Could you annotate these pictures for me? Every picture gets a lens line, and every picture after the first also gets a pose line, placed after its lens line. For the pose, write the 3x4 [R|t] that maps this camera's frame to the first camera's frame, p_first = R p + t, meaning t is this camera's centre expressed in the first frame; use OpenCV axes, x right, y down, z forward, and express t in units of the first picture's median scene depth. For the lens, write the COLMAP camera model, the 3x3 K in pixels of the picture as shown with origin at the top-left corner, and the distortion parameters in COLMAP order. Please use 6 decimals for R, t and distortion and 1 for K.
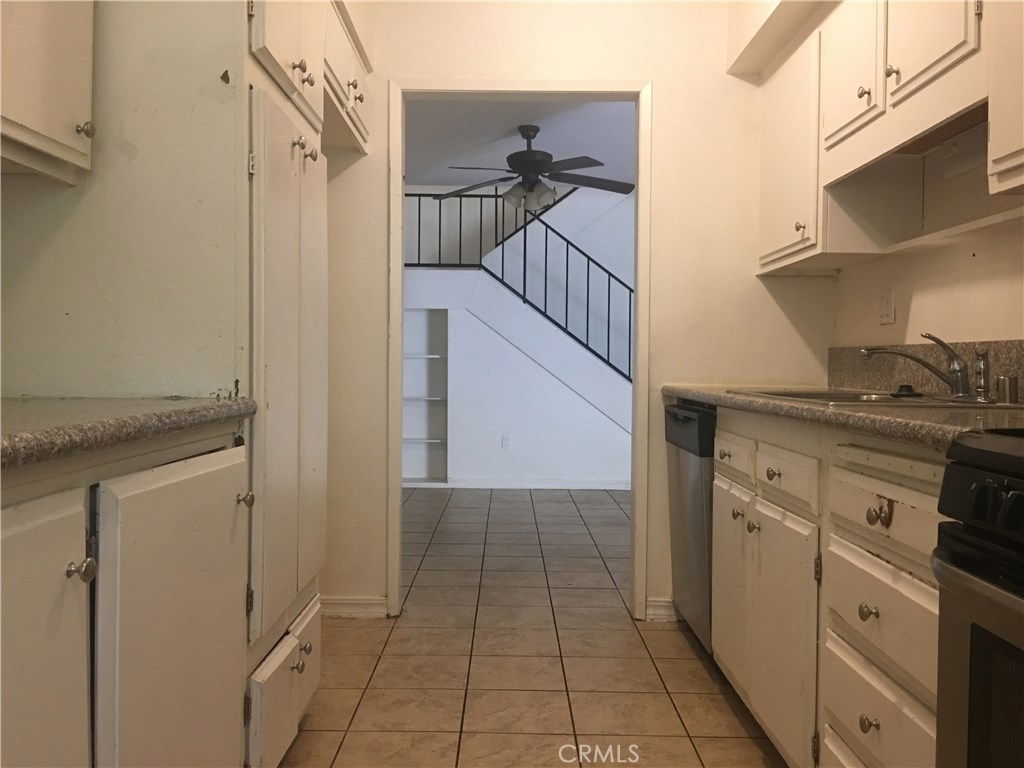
lens RADIAL K [[862.6, 0, 511.8], [0, 862.6, 378.0], [0, 0, 1]] dist [0.064769, -0.112238]
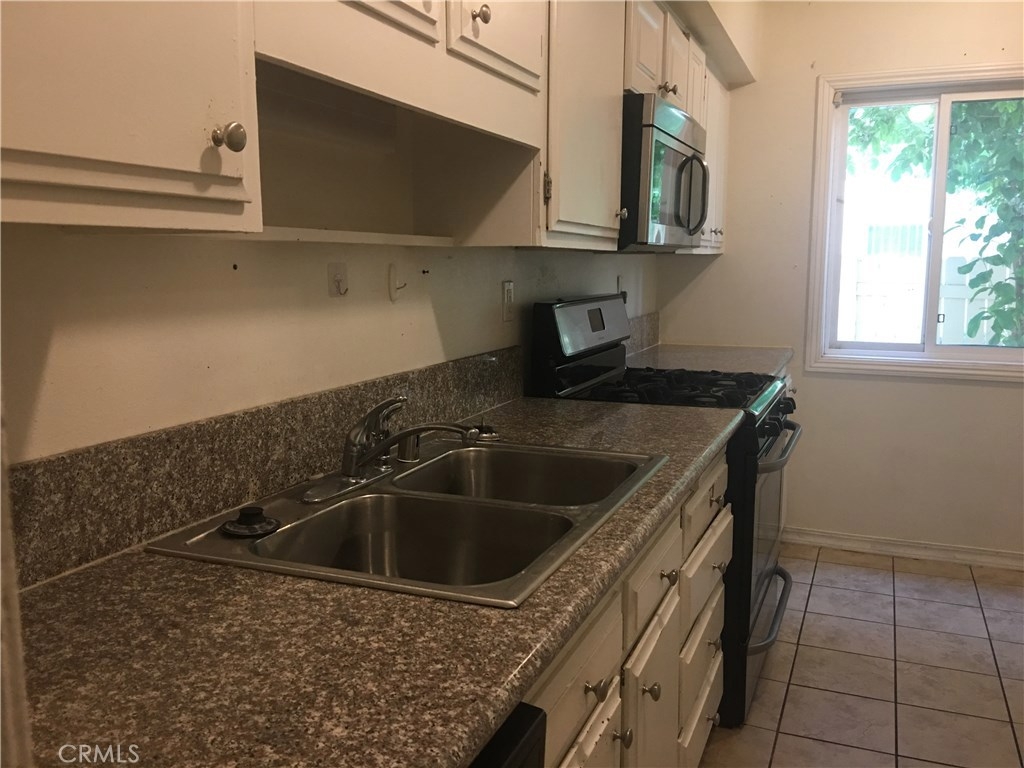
lens RADIAL K [[862.6, 0, 497.5], [0, 862.6, 378.5], [0, 0, 1]] dist [0.064769, -0.112238]
pose [[-0.918944, -0.060784, 0.389676, 0.139205], [0.000620, 0.987828, 0.155549, -0.172238], [-0.394388, 0.143183, -0.907721, 1.611264]]
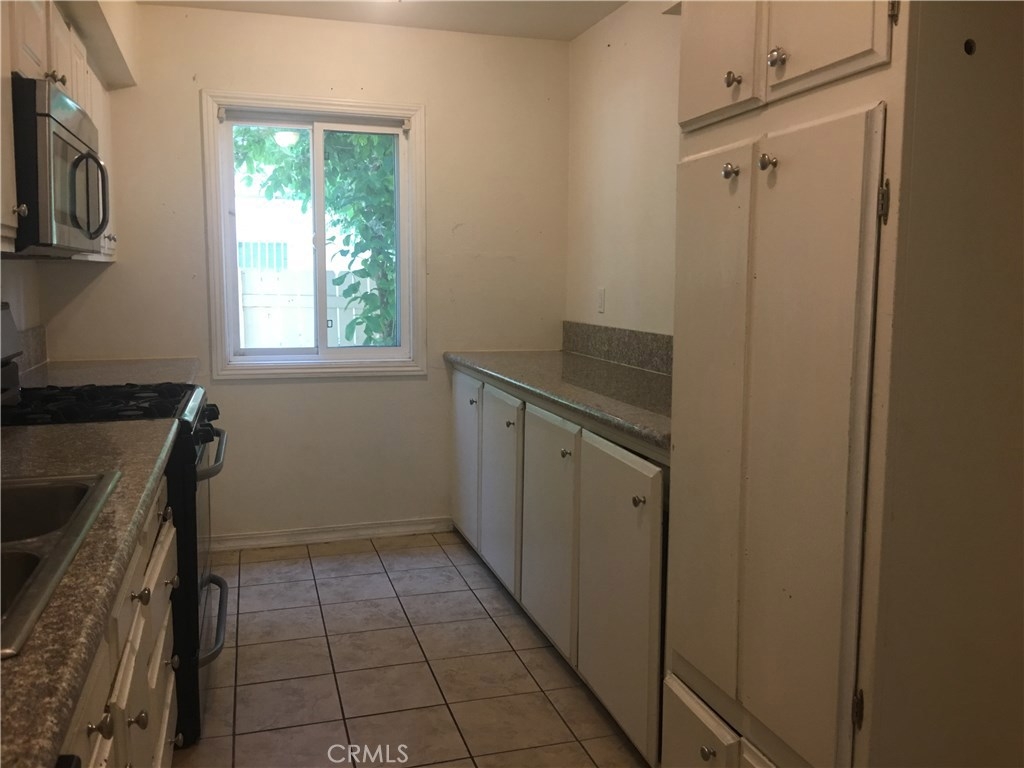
lens RADIAL K [[862.6, 0, 511.4], [0, 862.6, 375.5], [0, 0, 1]] dist [0.064769, -0.112238]
pose [[-0.954608, 0.019171, -0.297248, 0.203991], [-0.020042, 0.991531, 0.128314, -0.160423], [0.297190, 0.128447, -0.946139, 1.629879]]
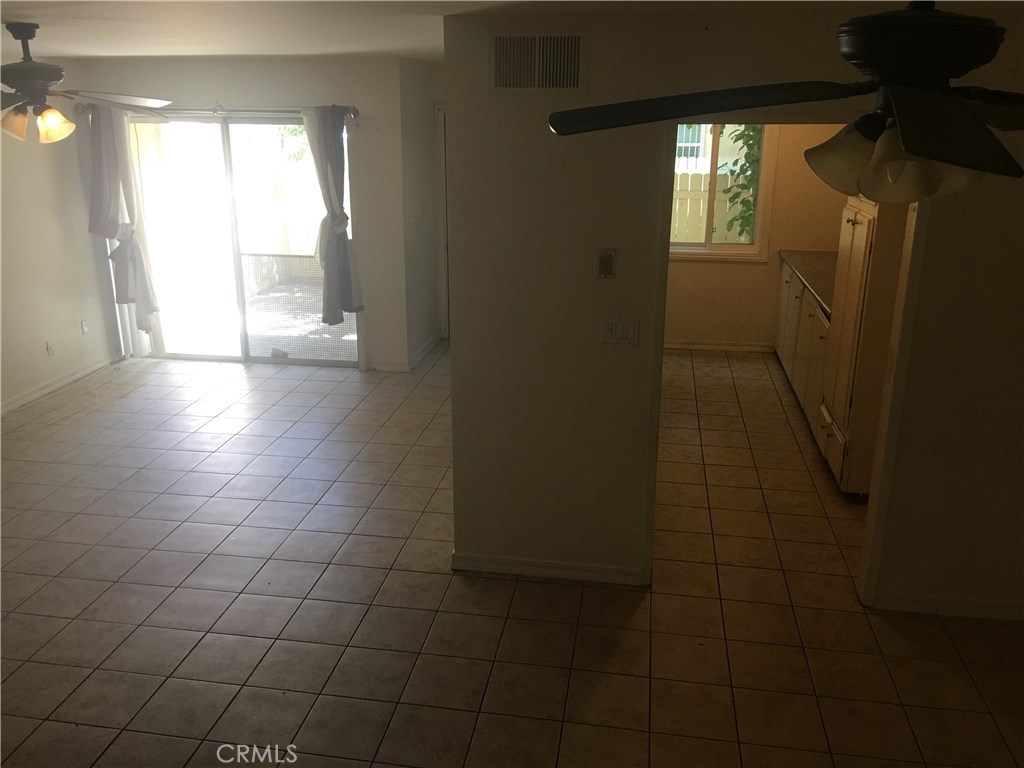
lens RADIAL K [[862.6, 0, 520.4], [0, 862.6, 360.6], [0, 0, 1]] dist [0.064769, -0.112238]
pose [[-0.988693, -0.055180, 0.139434, 0.274664], [-0.010533, 0.953094, 0.302490, -0.595026], [-0.149585, 0.297601, -0.942899, 3.335566]]
